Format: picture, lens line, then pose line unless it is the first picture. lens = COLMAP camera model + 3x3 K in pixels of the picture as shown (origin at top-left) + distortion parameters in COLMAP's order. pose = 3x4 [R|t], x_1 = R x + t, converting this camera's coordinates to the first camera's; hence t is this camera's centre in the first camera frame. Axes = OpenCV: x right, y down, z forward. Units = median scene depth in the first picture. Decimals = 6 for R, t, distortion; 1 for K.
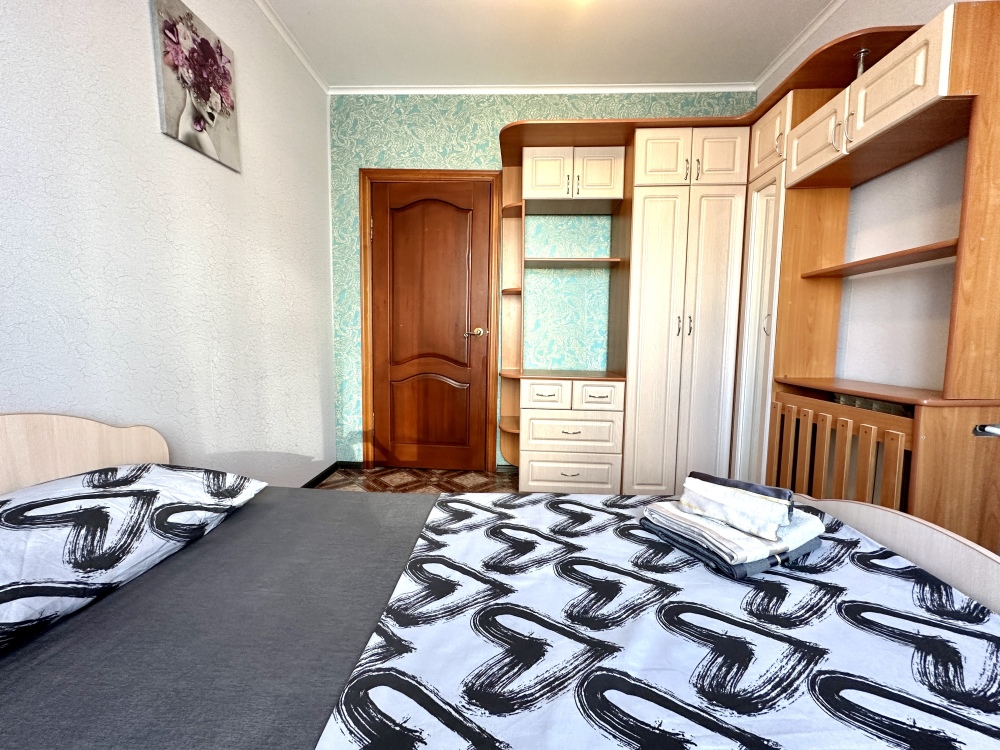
lens RADIAL K [[400.2, 0, 503.3], [0, 400.2, 375.2], [0, 0, 1]] dist [-0.003892, 0.001207]
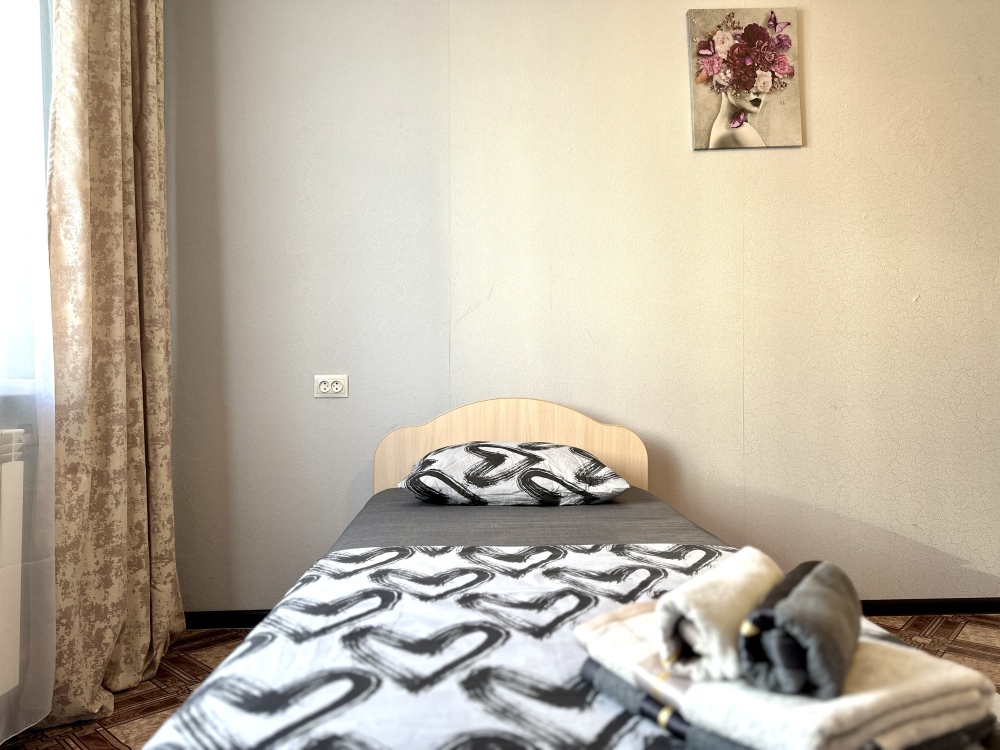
lens RADIAL K [[706.3, 0, 500.4], [0, 706.3, 377.5], [0, 0, 1]] dist [0.058353, -0.075165]
pose [[0.068938, -0.030577, -0.997152, 0.863626], [-0.096281, 0.994660, -0.037157, 0.079575], [0.992964, 0.098568, 0.065626, 0.428284]]
